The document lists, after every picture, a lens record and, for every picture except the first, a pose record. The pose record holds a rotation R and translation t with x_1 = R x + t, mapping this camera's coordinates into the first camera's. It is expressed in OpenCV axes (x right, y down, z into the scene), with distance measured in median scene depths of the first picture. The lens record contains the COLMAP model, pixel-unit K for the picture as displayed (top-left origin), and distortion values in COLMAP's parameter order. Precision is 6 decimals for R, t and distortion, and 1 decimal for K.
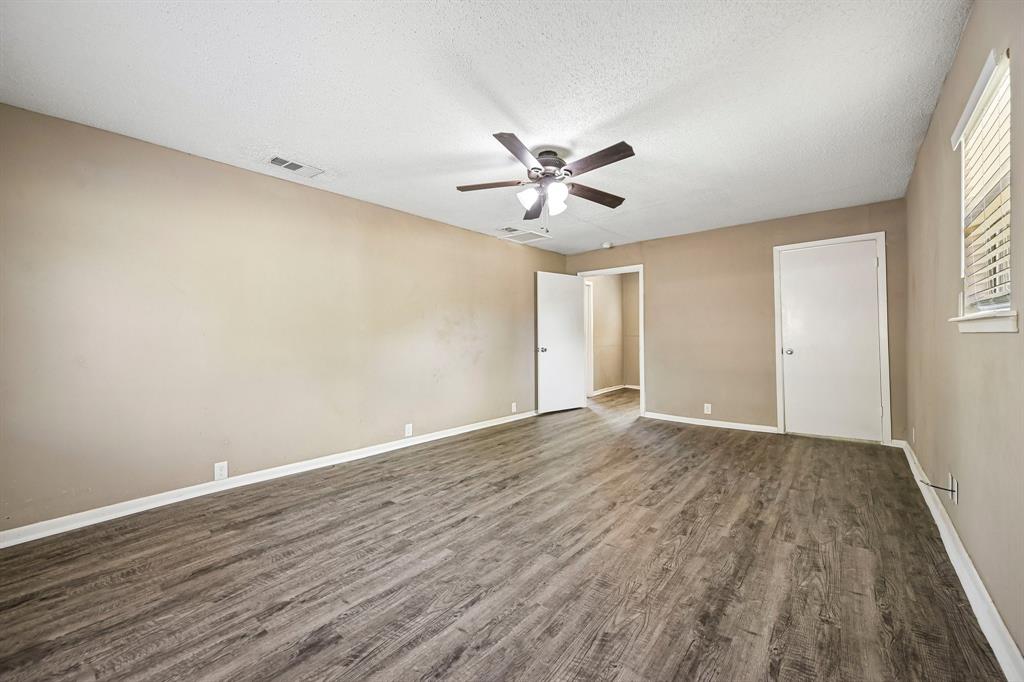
lens RADIAL K [[403.4, 0, 512.7], [0, 403.4, 339.1], [0, 0, 1]] dist [-0.001260, 0.000315]
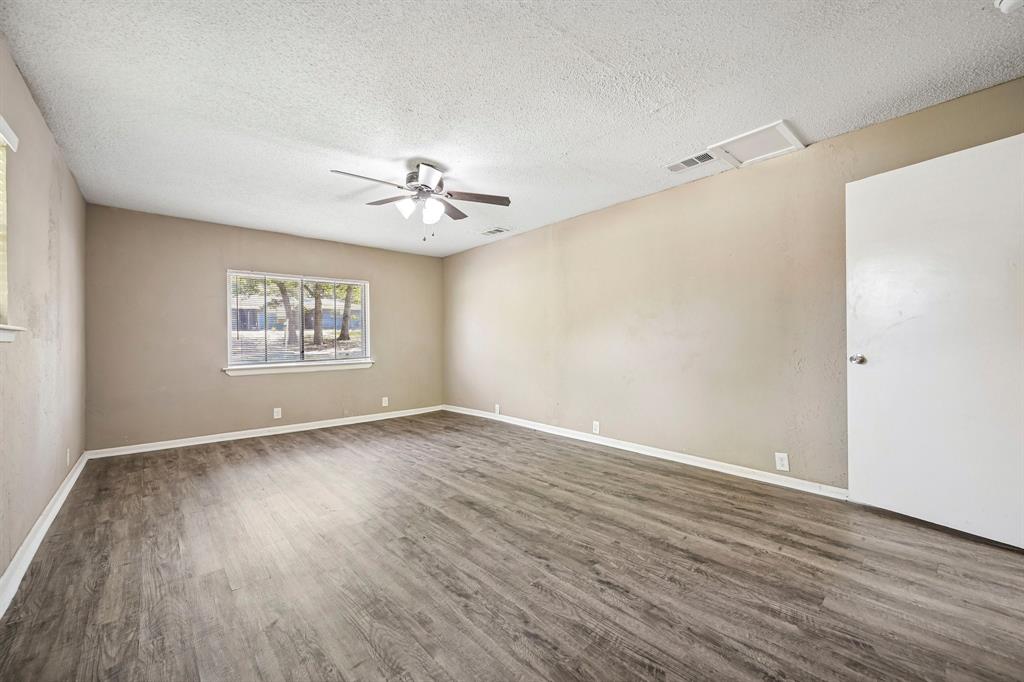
lens RADIAL K [[403.4, 0, 514.7], [0, 403.4, 338.0], [0, 0, 1]] dist [-0.001260, 0.000315]
pose [[-0.139582, 0.008117, -0.990177, 1.201932], [0.013778, 0.999886, 0.006254, -0.008587], [0.990115, -0.012770, -0.139678, 1.485460]]
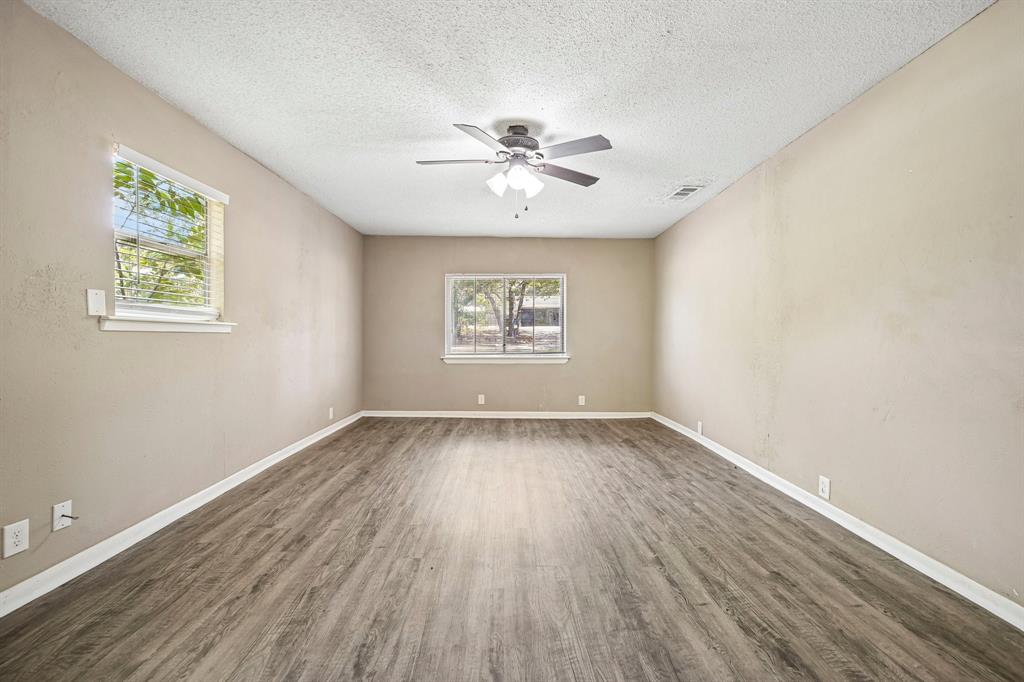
lens RADIAL K [[403.4, 0, 513.5], [0, 403.4, 338.4], [0, 0, 1]] dist [-0.001260, 0.000315]
pose [[-0.758372, 0.011898, -0.651714, 0.738976], [0.005698, 0.999916, 0.011625, -0.002370], [0.651797, 0.005103, -0.758376, 1.812753]]
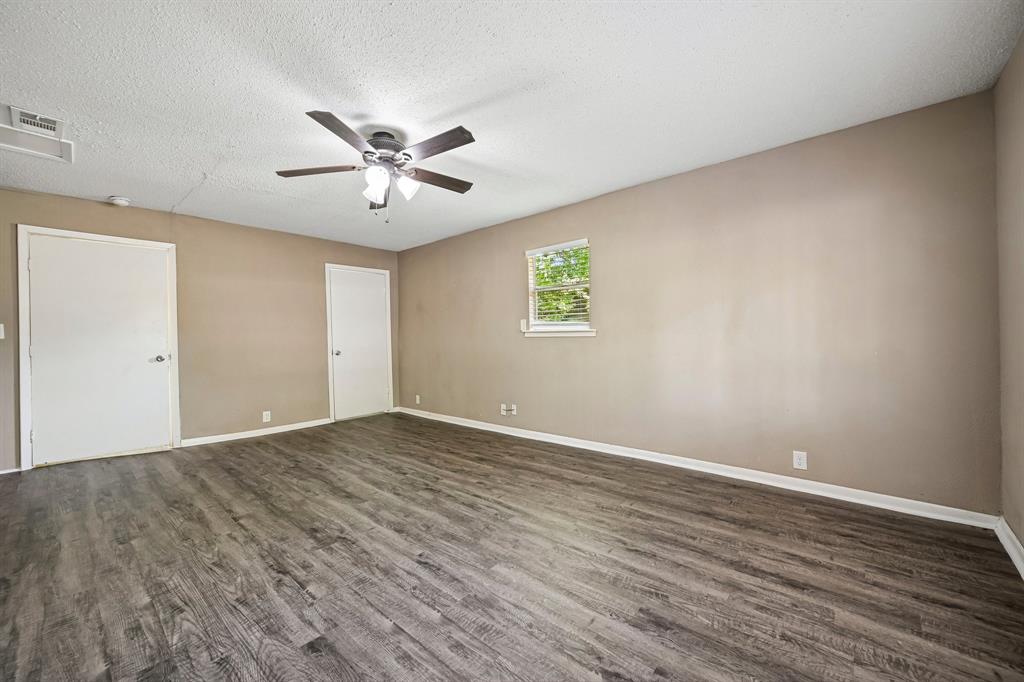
lens RADIAL K [[403.4, 0, 516.1], [0, 403.4, 340.9], [0, 0, 1]] dist [-0.001260, 0.000315]
pose [[0.024554, 0.001236, 0.999698, -0.870371], [0.012936, 0.999915, -0.001554, 0.006130], [-0.999615, 0.012970, 0.024536, 0.741610]]
